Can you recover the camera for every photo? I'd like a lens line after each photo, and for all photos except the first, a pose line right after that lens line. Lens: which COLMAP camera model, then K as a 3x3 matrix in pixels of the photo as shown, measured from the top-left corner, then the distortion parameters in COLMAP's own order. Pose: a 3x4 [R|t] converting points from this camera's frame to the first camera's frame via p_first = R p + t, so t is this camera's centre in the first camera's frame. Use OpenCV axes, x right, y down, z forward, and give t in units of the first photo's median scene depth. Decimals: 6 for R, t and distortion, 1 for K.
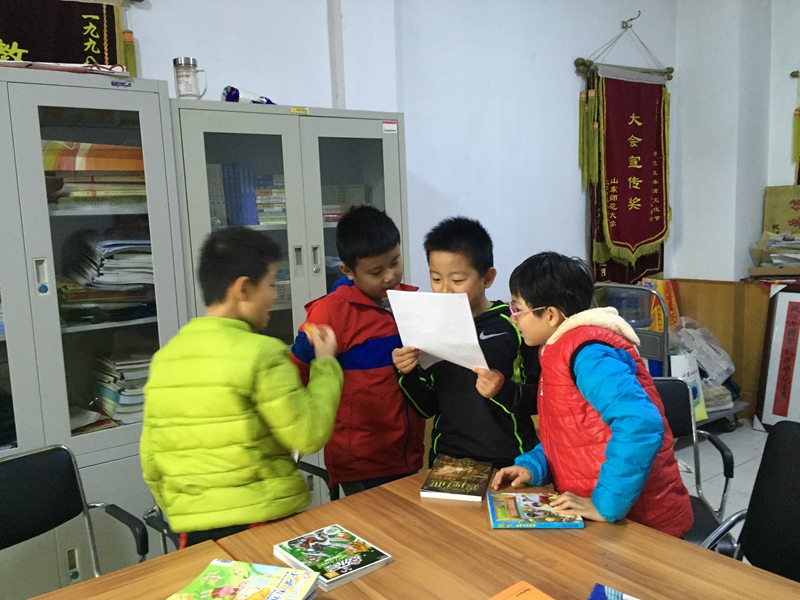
lens RADIAL K [[674.8, 0, 399.3], [0, 674.8, 303.0], [0, 0, 1]] dist [0.000542, -0.009135]
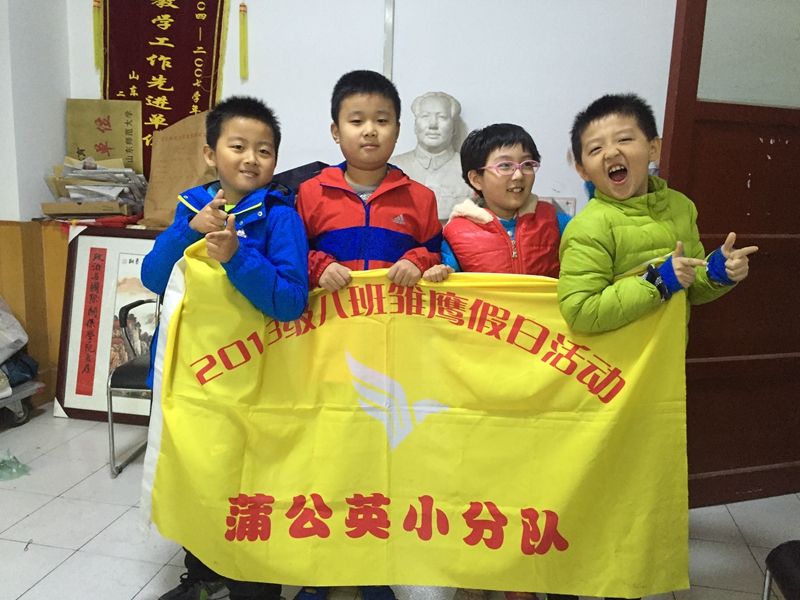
lens RADIAL K [[674.8, 0, 400.1], [0, 674.8, 298.4], [0, 0, 1]] dist [0.000542, -0.009135]
pose [[0.725703, -0.057580, 0.685595, 0.295562], [0.015236, 0.997592, 0.067655, 0.008818], [-0.687840, -0.038652, 0.724833, 0.185583]]
